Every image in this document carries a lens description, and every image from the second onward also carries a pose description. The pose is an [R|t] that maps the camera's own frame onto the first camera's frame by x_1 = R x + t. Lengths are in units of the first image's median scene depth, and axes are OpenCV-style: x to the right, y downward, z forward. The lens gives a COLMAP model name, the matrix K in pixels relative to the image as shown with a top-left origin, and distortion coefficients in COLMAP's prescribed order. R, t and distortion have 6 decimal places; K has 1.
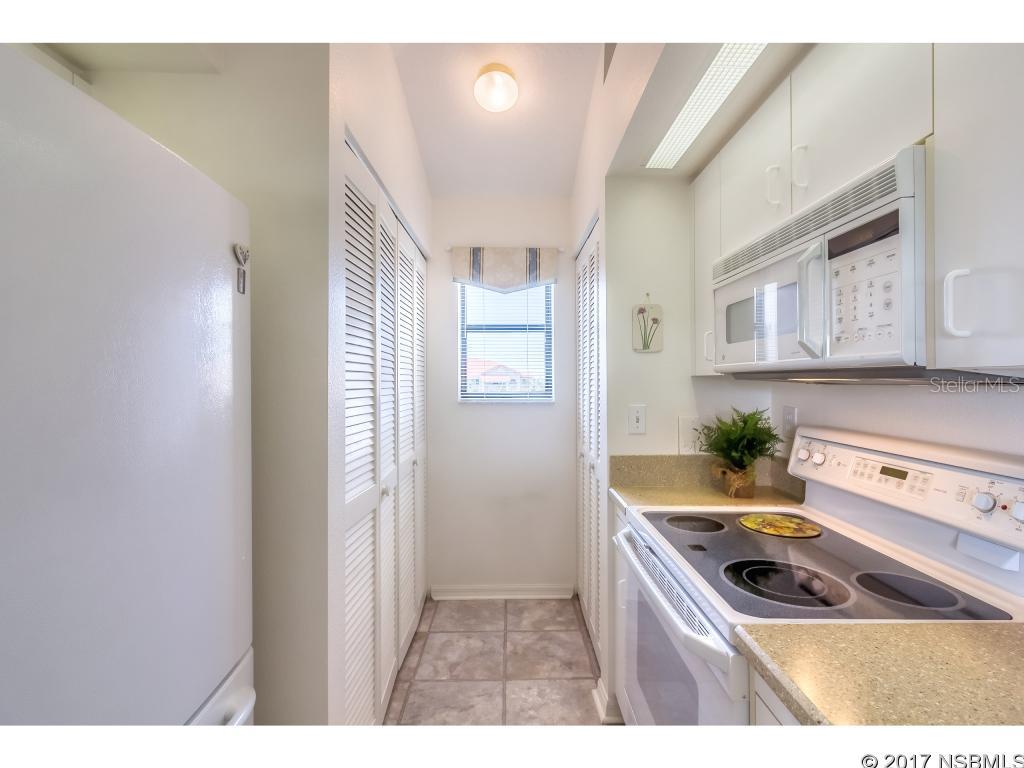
lens RADIAL K [[473.7, 0, 519.6], [0, 473.7, 384.3], [0, 0, 1]] dist [0.000156, -0.000219]
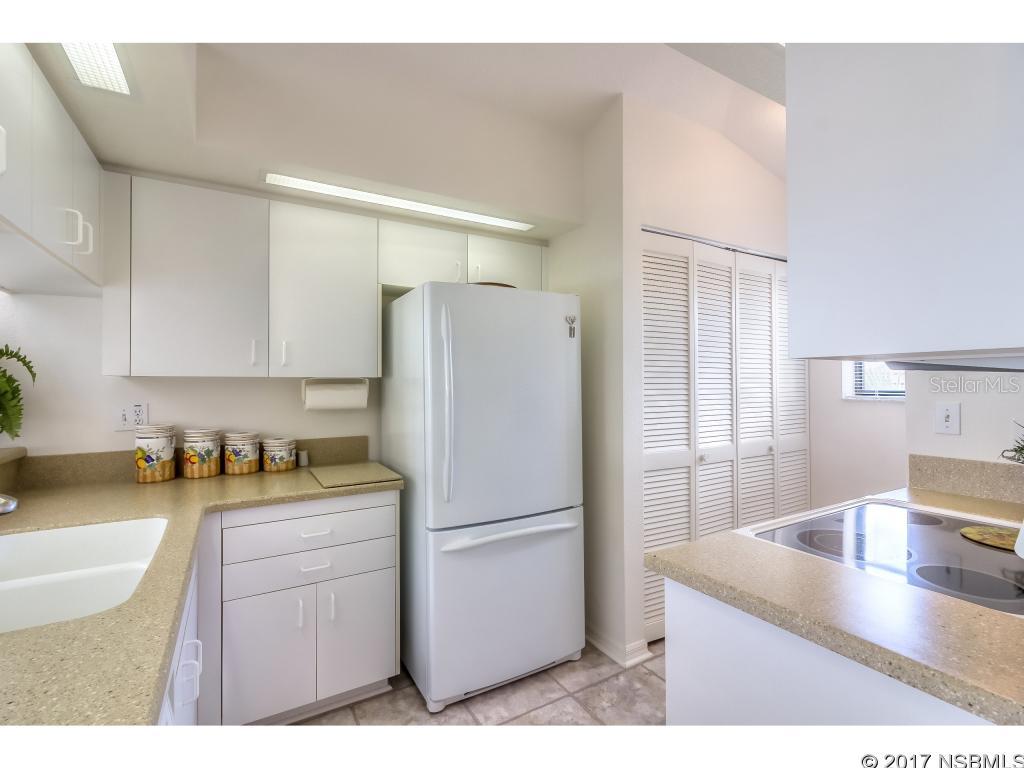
lens RADIAL K [[473.7, 0, 515.9], [0, 473.7, 382.8], [0, 0, 1]] dist [0.000156, -0.000219]
pose [[0.483188, -0.001122, -0.875516, 0.656946], [-0.001787, 0.999996, -0.002268, 0.011211], [0.875515, 0.002661, 0.483184, -0.148326]]
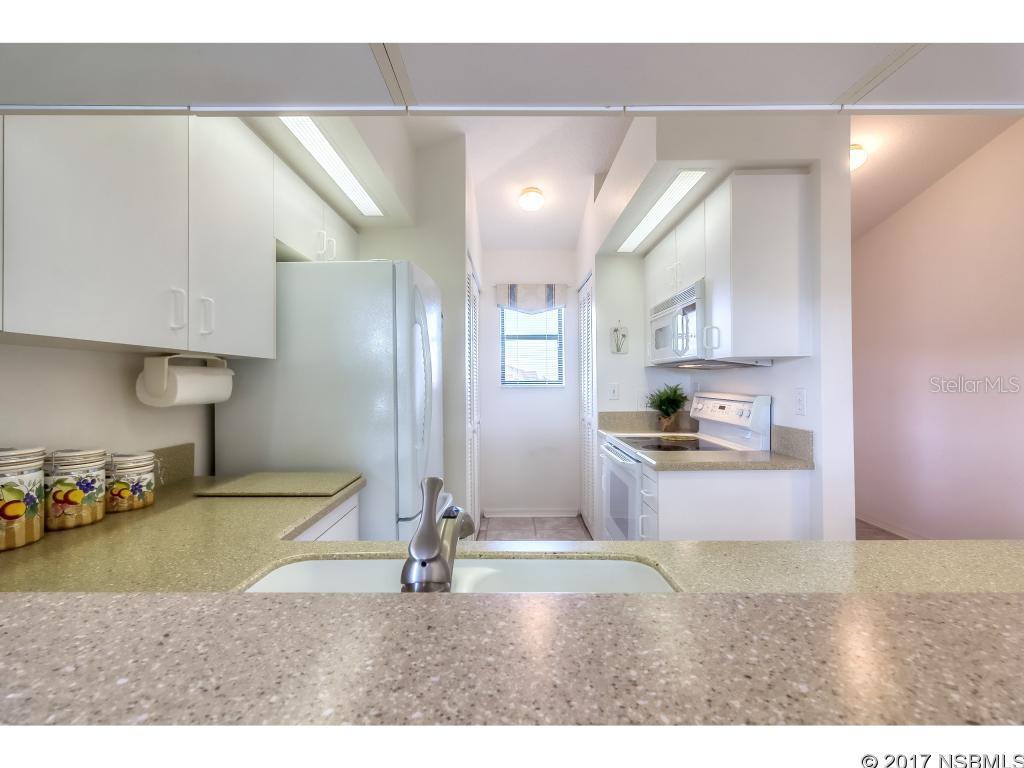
lens RADIAL K [[473.7, 0, 510.9], [0, 473.7, 380.1], [0, 0, 1]] dist [0.000156, -0.000219]
pose [[0.999702, -0.003712, -0.024131, -0.096141], [0.003491, 0.999952, -0.009184, 0.047719], [0.024164, 0.009097, 0.999667, -0.801355]]
